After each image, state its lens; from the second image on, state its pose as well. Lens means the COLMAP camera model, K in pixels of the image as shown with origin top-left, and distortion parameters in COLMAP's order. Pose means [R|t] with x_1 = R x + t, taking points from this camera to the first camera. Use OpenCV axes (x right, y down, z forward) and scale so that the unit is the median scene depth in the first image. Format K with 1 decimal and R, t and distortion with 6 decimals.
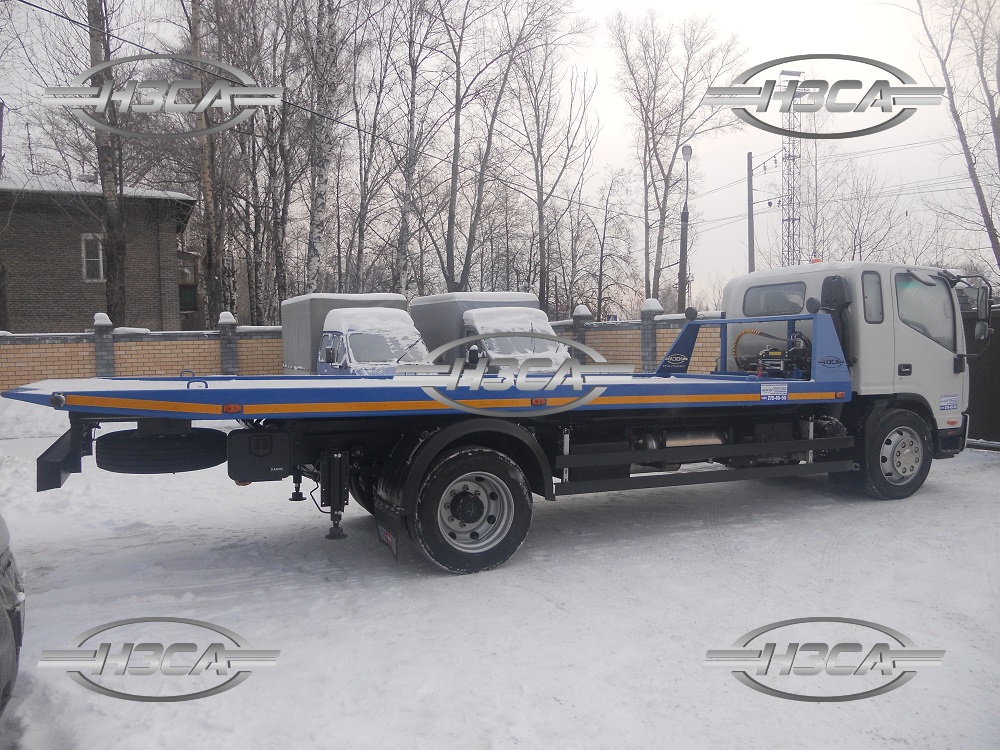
lens RADIAL K [[769.3, 0, 500.0], [0, 769.3, 375.0], [0, 0, 1]] dist [-0.030595, -0.007932]
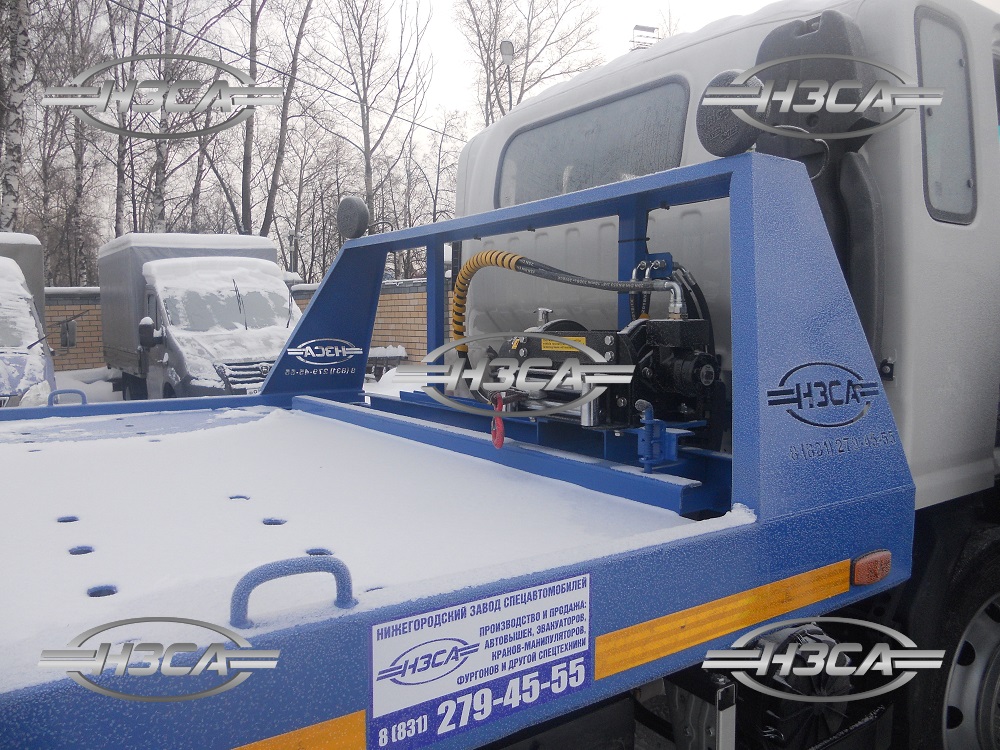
lens RADIAL K [[769.3, 0, 500.0], [0, 769.3, 375.0], [0, 0, 1]] dist [-0.030595, -0.007932]
pose [[0.984593, -0.017685, 0.173965, 0.056014], [0.011194, 0.999207, 0.038223, -0.005205], [-0.174503, -0.035687, 0.984010, 0.144997]]
